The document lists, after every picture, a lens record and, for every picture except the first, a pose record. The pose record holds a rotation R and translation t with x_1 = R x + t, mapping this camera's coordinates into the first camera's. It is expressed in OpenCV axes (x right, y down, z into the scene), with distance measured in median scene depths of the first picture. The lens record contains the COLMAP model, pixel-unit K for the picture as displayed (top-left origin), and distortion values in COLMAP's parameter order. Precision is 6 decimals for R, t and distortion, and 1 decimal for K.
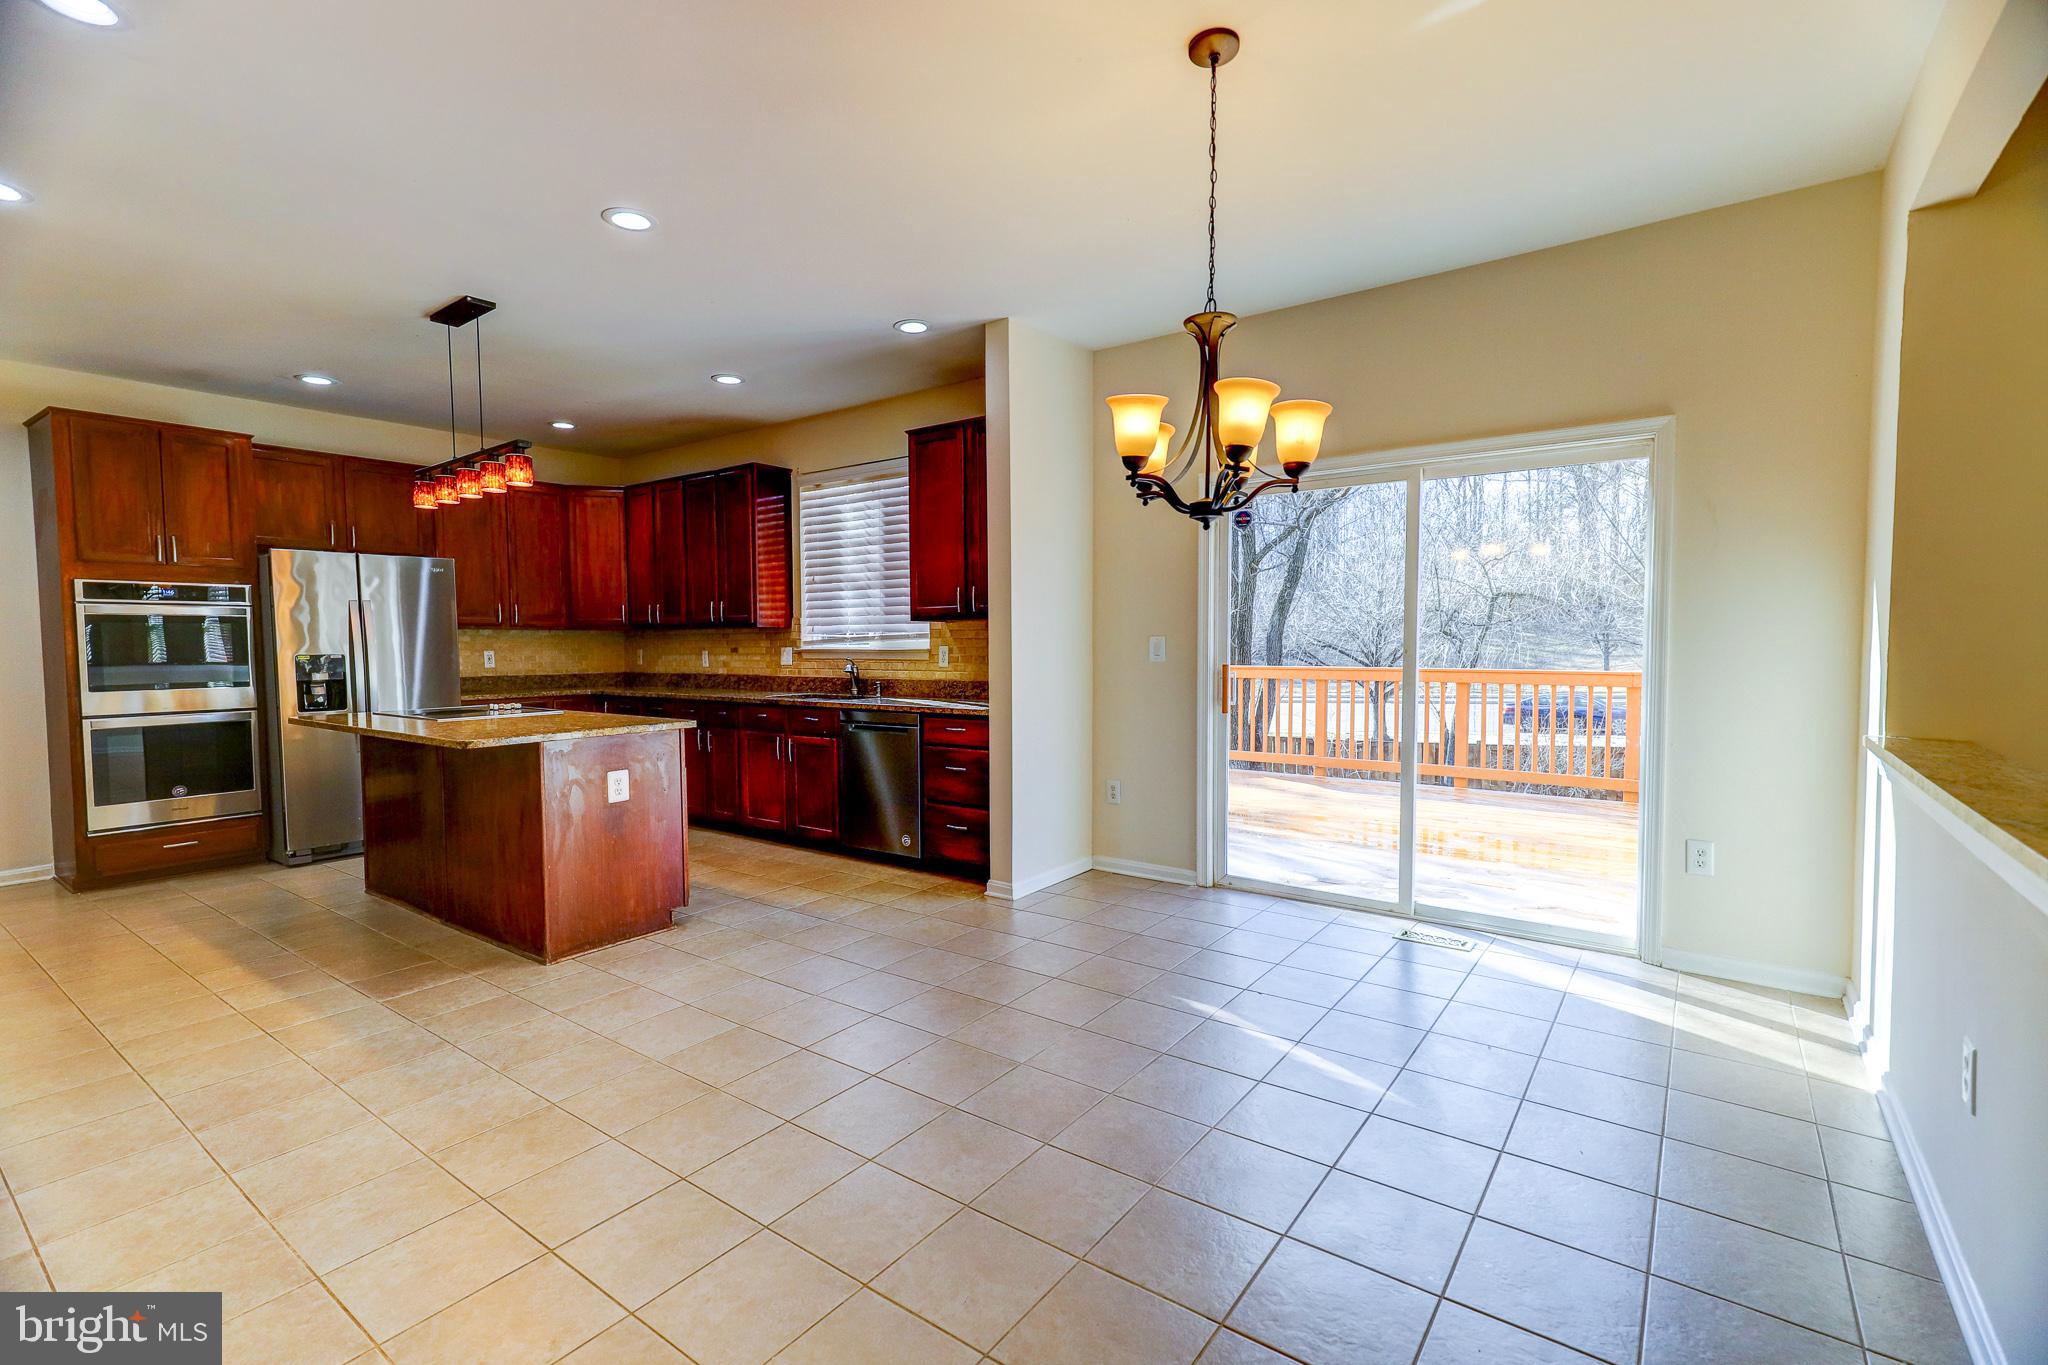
lens RADIAL K [[956.7, 0, 1024.0], [0, 956.7, 682.5], [0, 0, 1]] dist [0.032335, 0.000133]
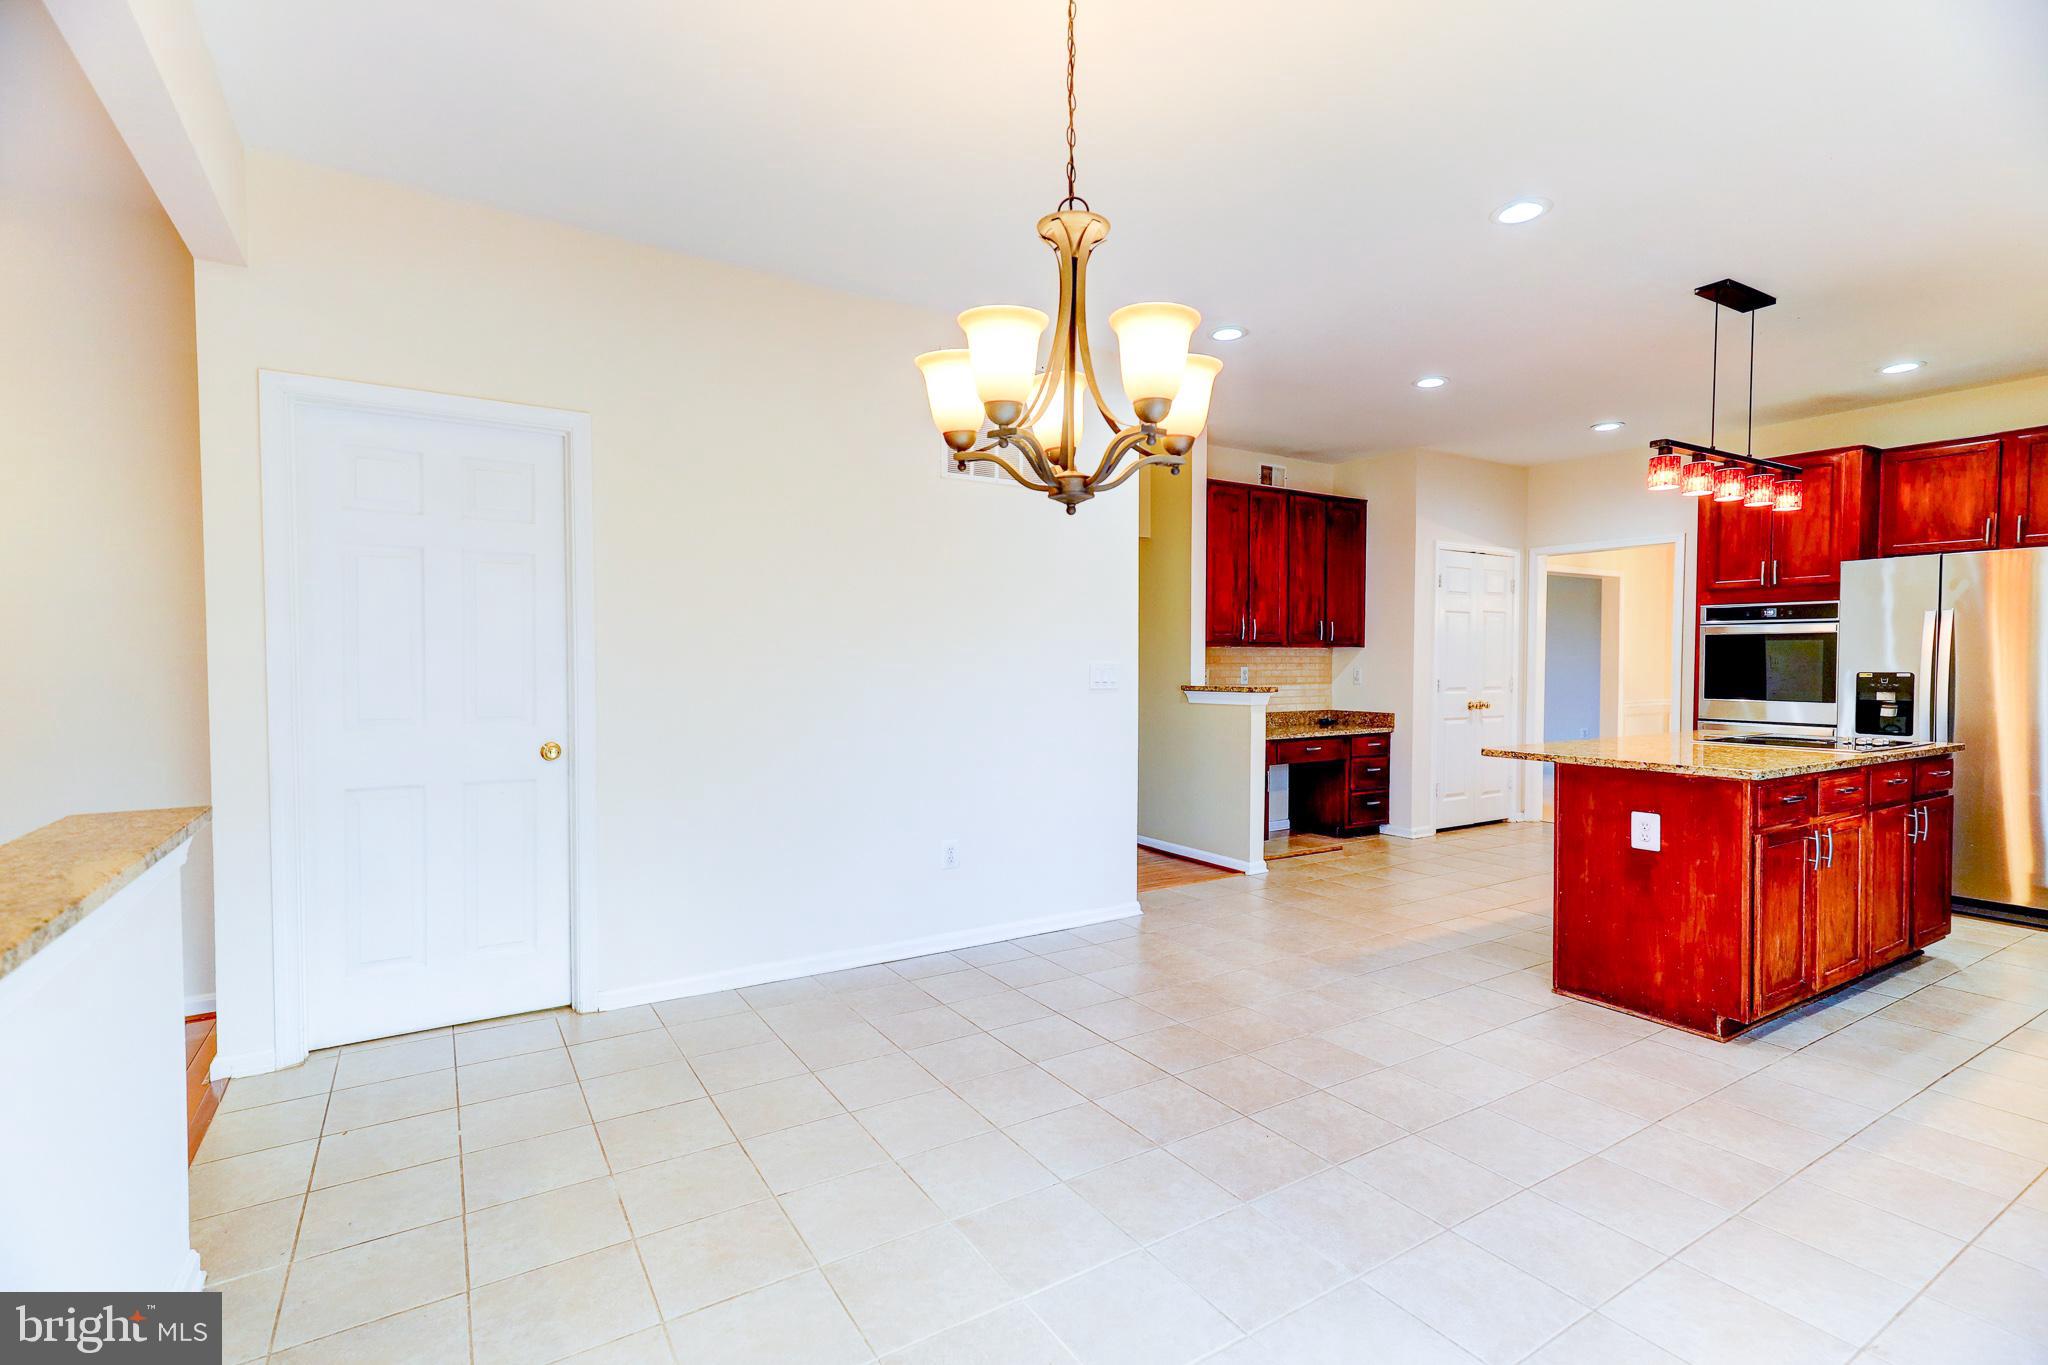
lens RADIAL K [[956.7, 0, 1024.0], [0, 956.7, 682.5], [0, 0, 1]] dist [0.032335, 0.000133]
pose [[-0.337656, 0.029755, -0.940799, 0.438610], [-0.043520, 0.997938, 0.047181, -0.029317], [0.940263, 0.056875, -0.335665, 0.596380]]
